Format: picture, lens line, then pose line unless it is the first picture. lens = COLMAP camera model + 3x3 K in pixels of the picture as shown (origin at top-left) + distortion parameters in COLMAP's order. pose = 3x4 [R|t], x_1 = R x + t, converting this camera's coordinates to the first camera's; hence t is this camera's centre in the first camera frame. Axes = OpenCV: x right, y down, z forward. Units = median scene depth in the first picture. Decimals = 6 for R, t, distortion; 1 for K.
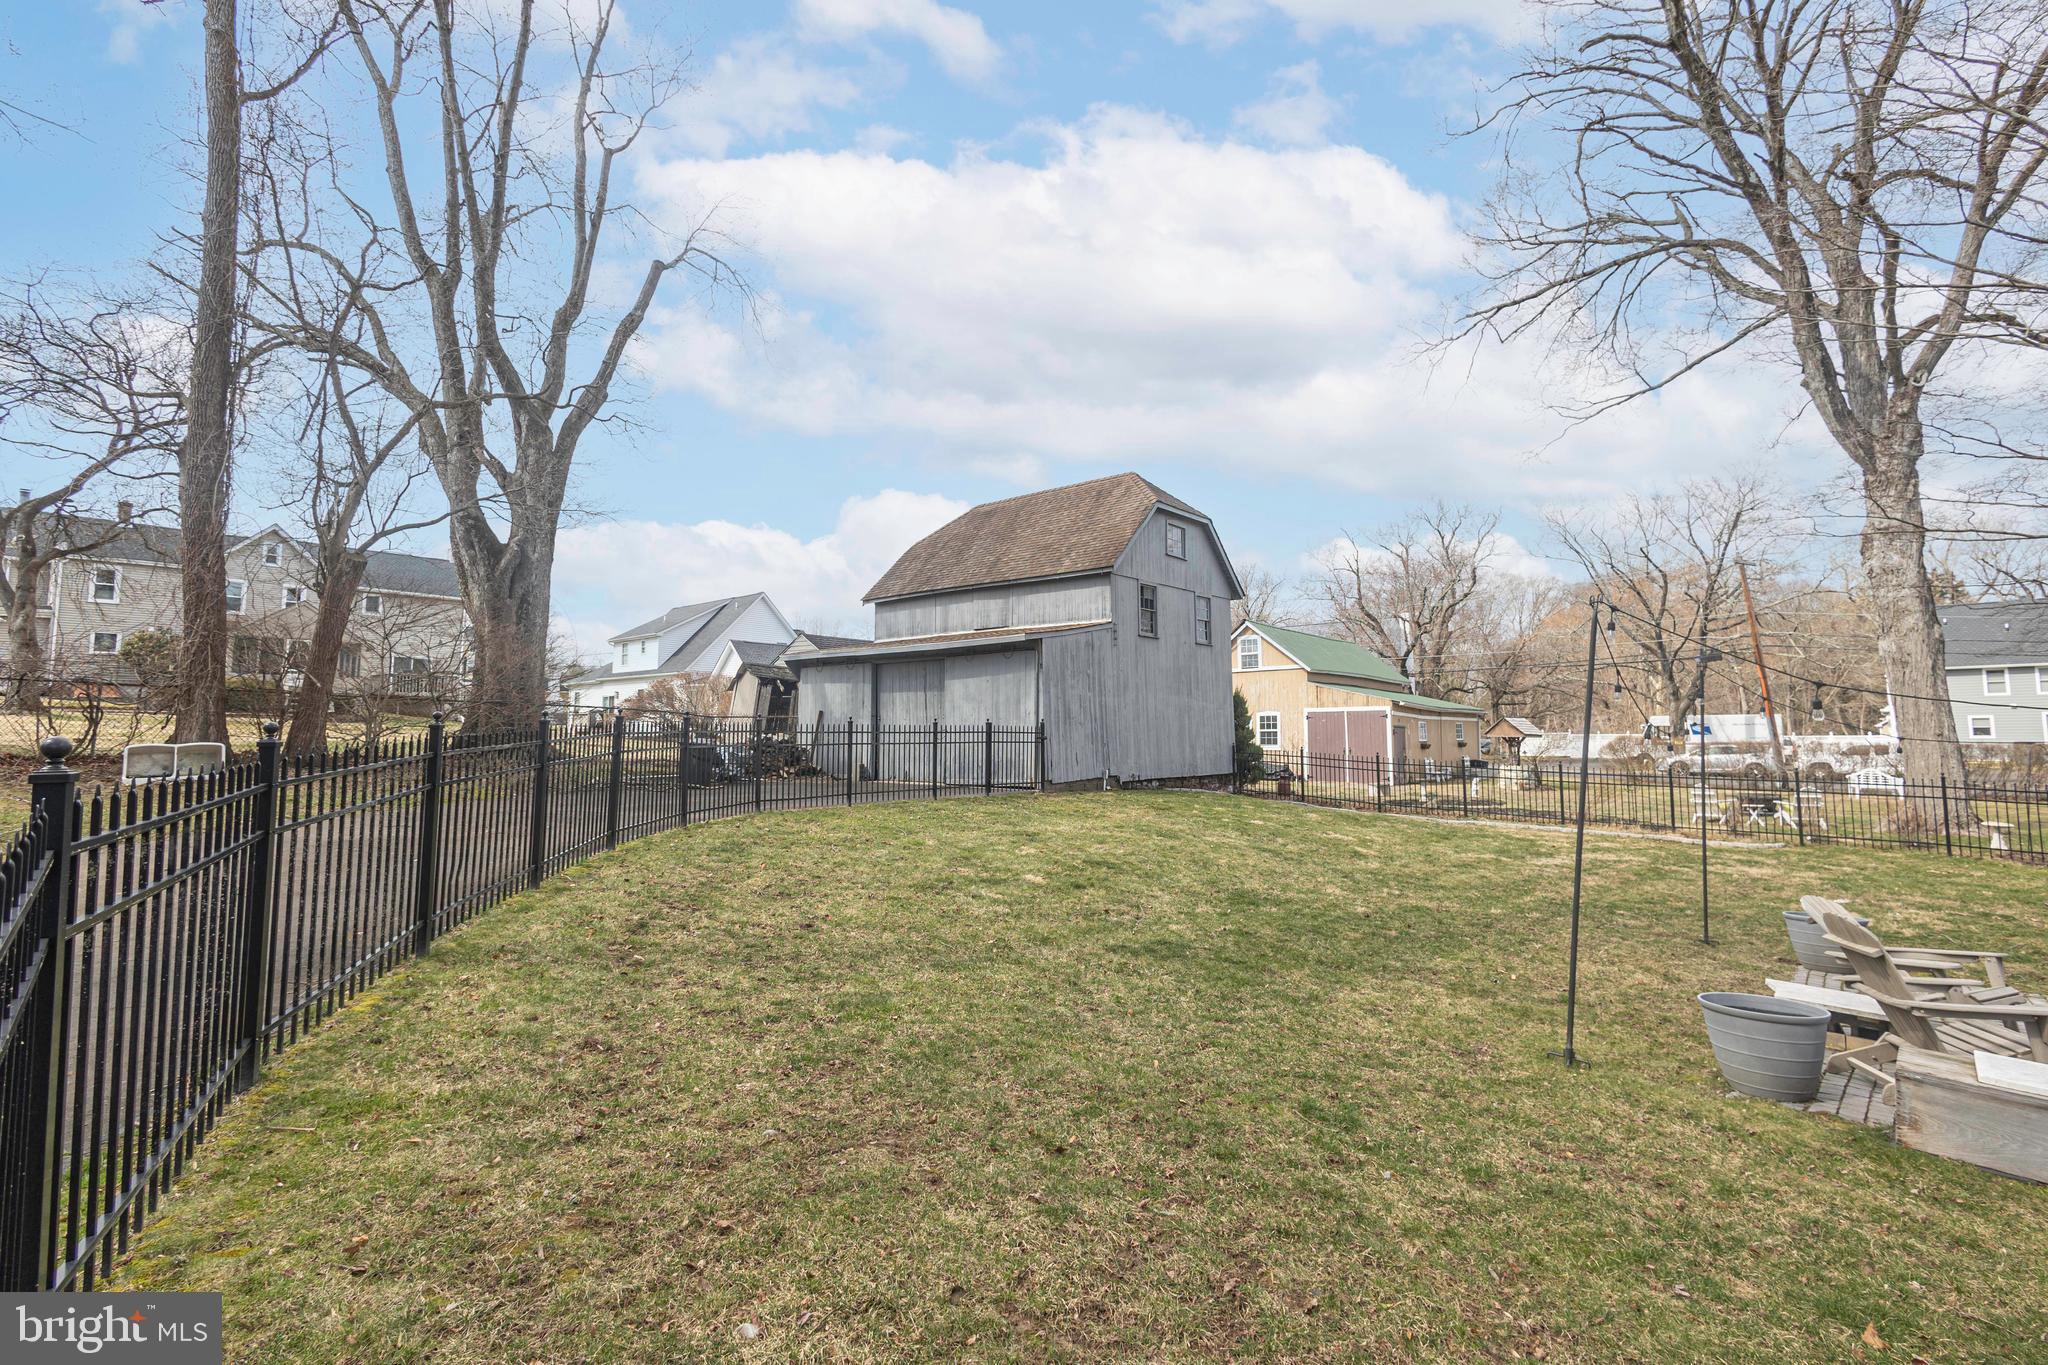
lens RADIAL K [[954.8, 0, 1020.6], [0, 954.8, 666.6], [0, 0, 1]] dist [0.016112, -0.001043]
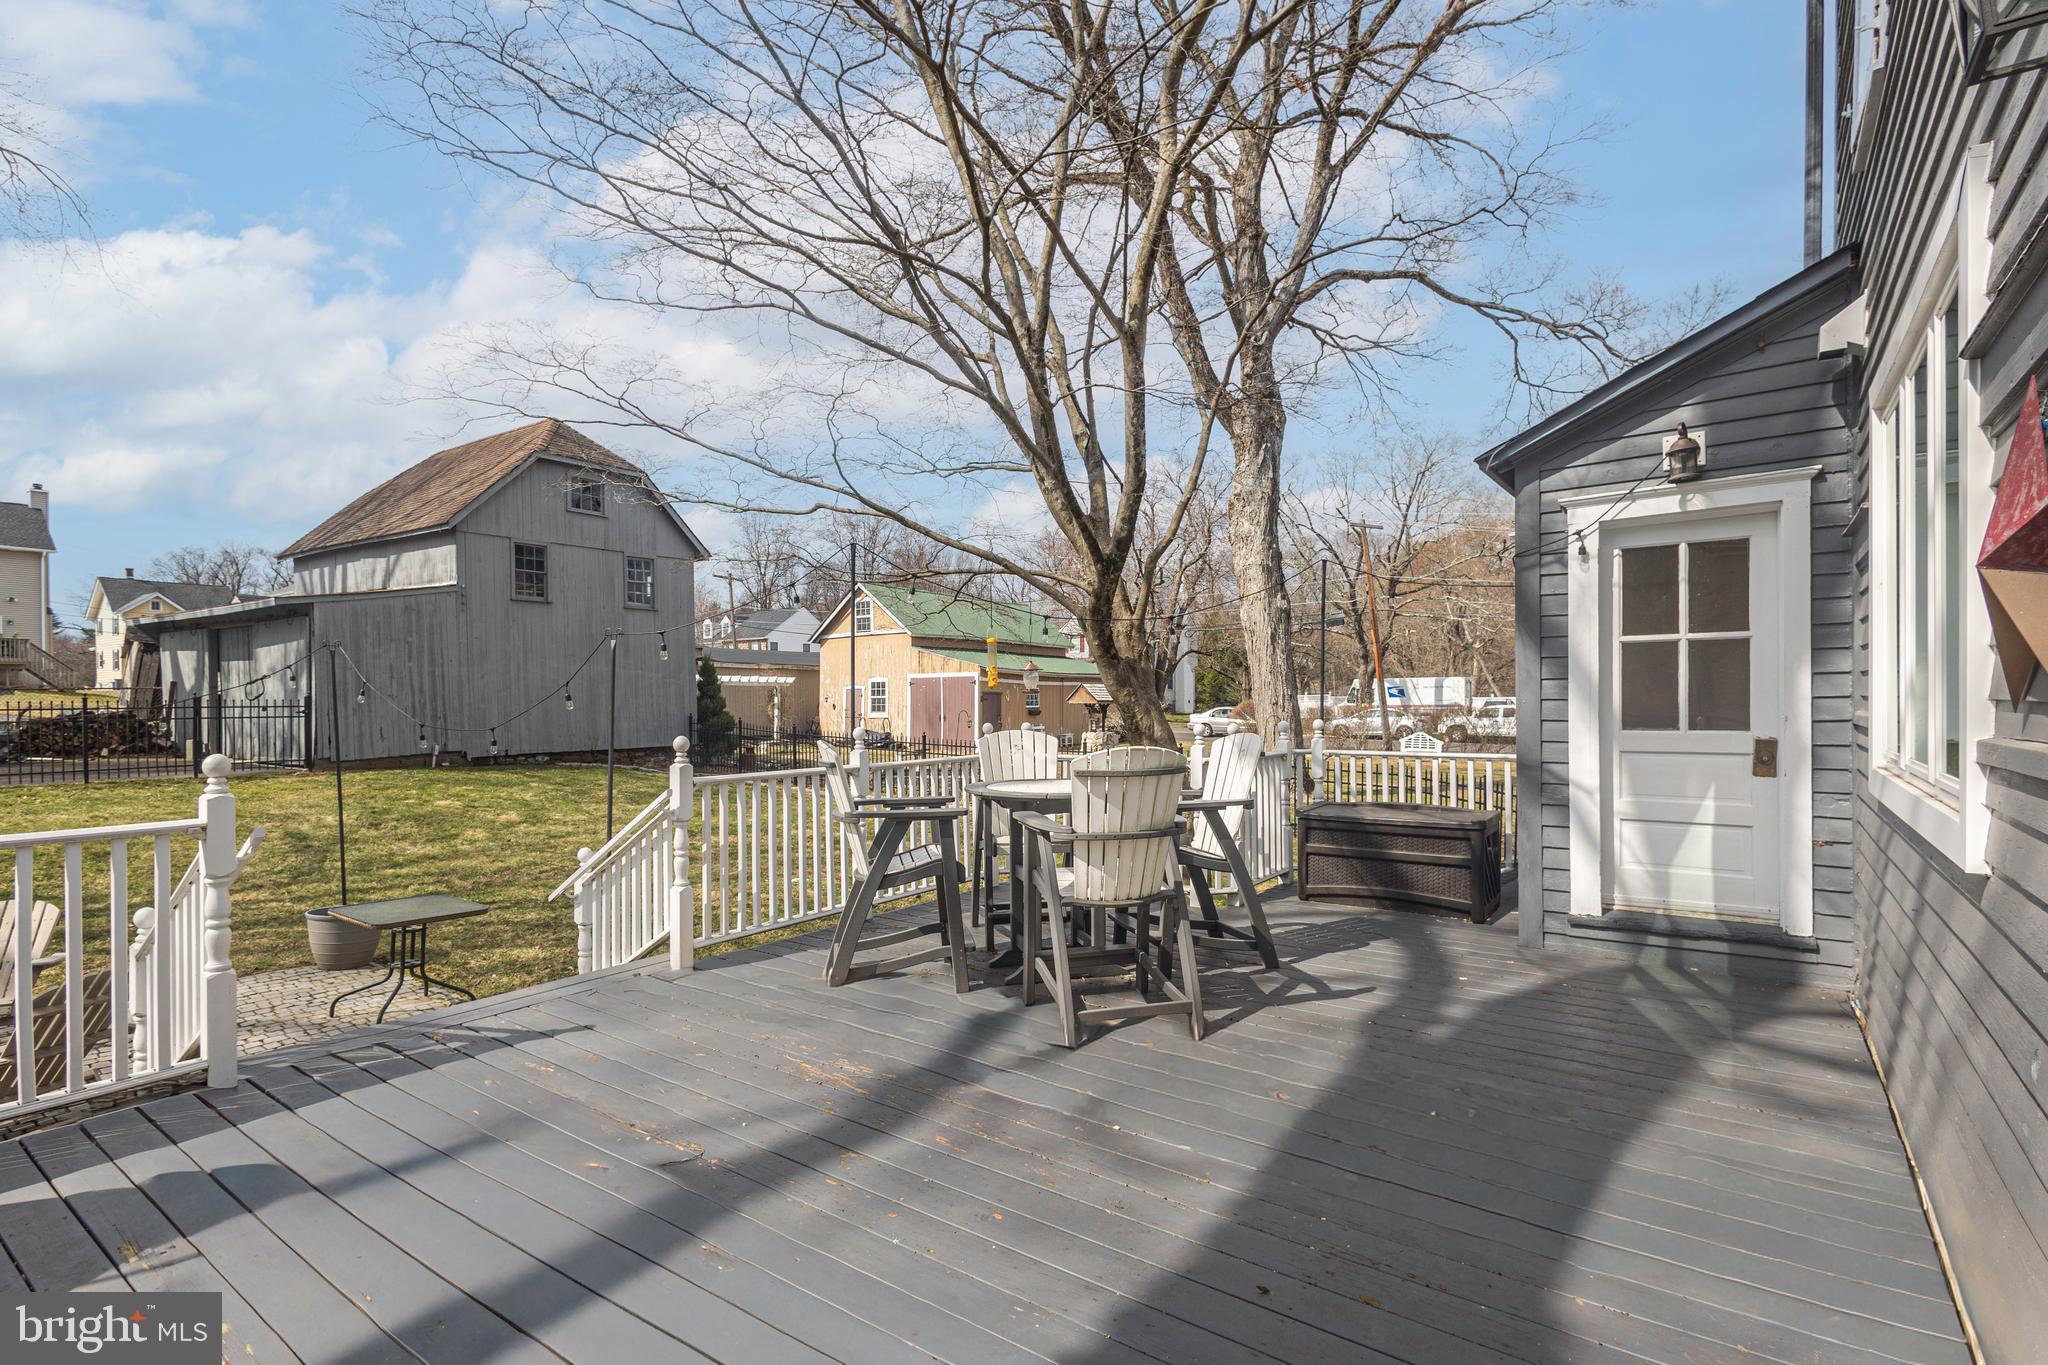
lens RADIAL K [[977.1, 0, 1036.5], [0, 977.1, 697.4], [0, 0, 1]] dist [-0.000638, -0.000304]
pose [[0.995964, -0.004007, 0.089659, 0.472429], [-0.002531, 0.997351, 0.072689, -0.007022], [-0.089713, -0.072622, 0.993316, 0.008573]]
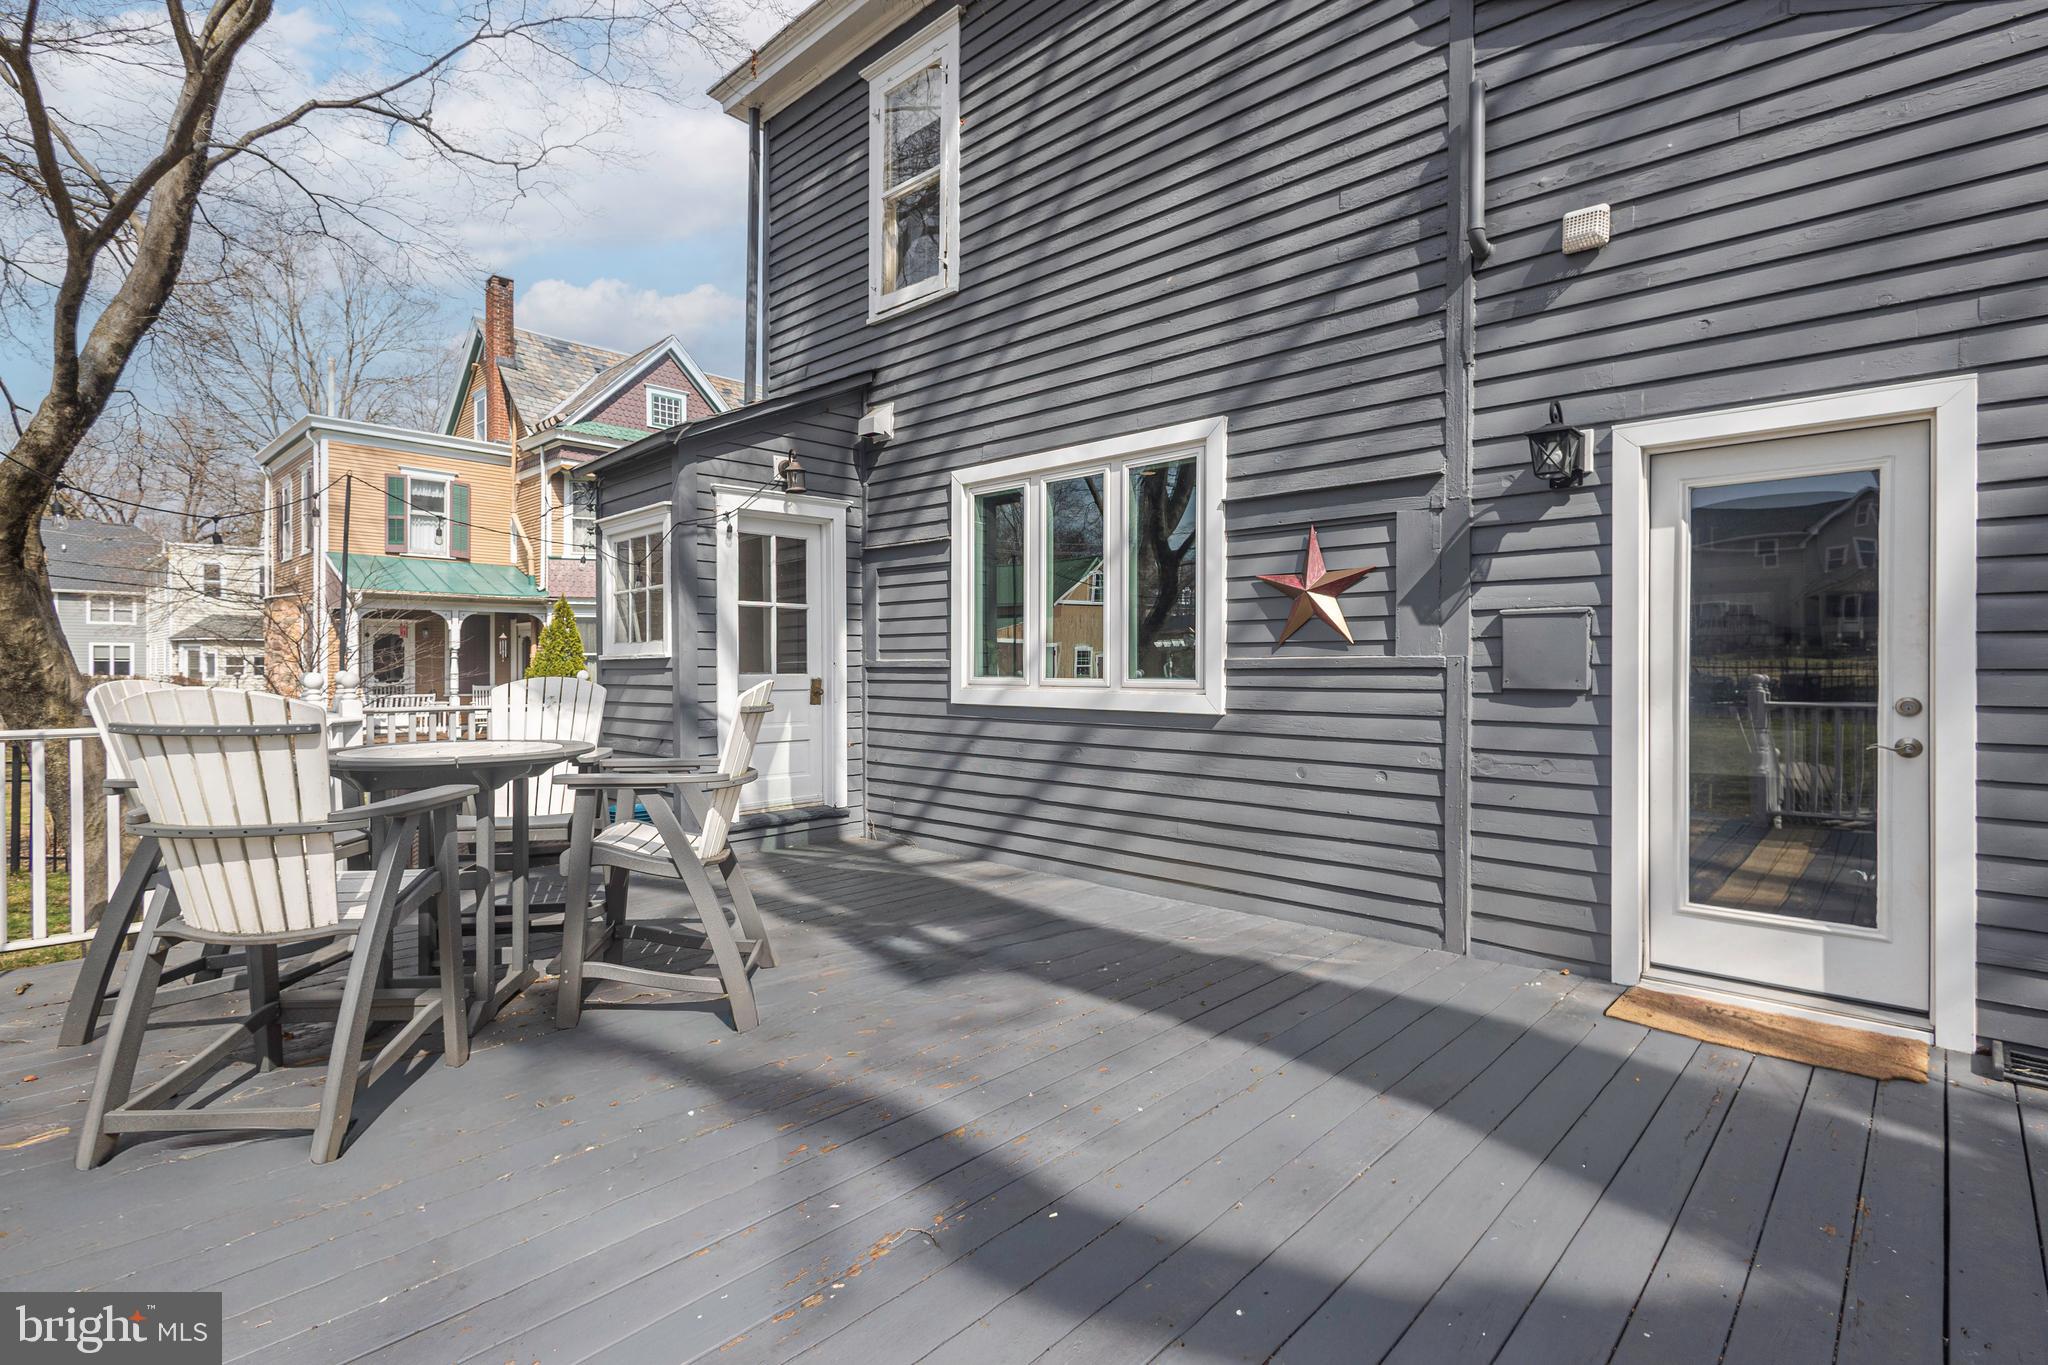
lens RADIAL K [[954.8, 0, 1020.6], [0, 954.8, 666.6], [0, 0, 1]] dist [0.016112, -0.001043]
pose [[0.040535, 0.006212, 0.999159, 0.353070], [-0.074487, 0.997217, -0.003178, 0.008552], [-0.996398, -0.074295, 0.040884, 0.122607]]
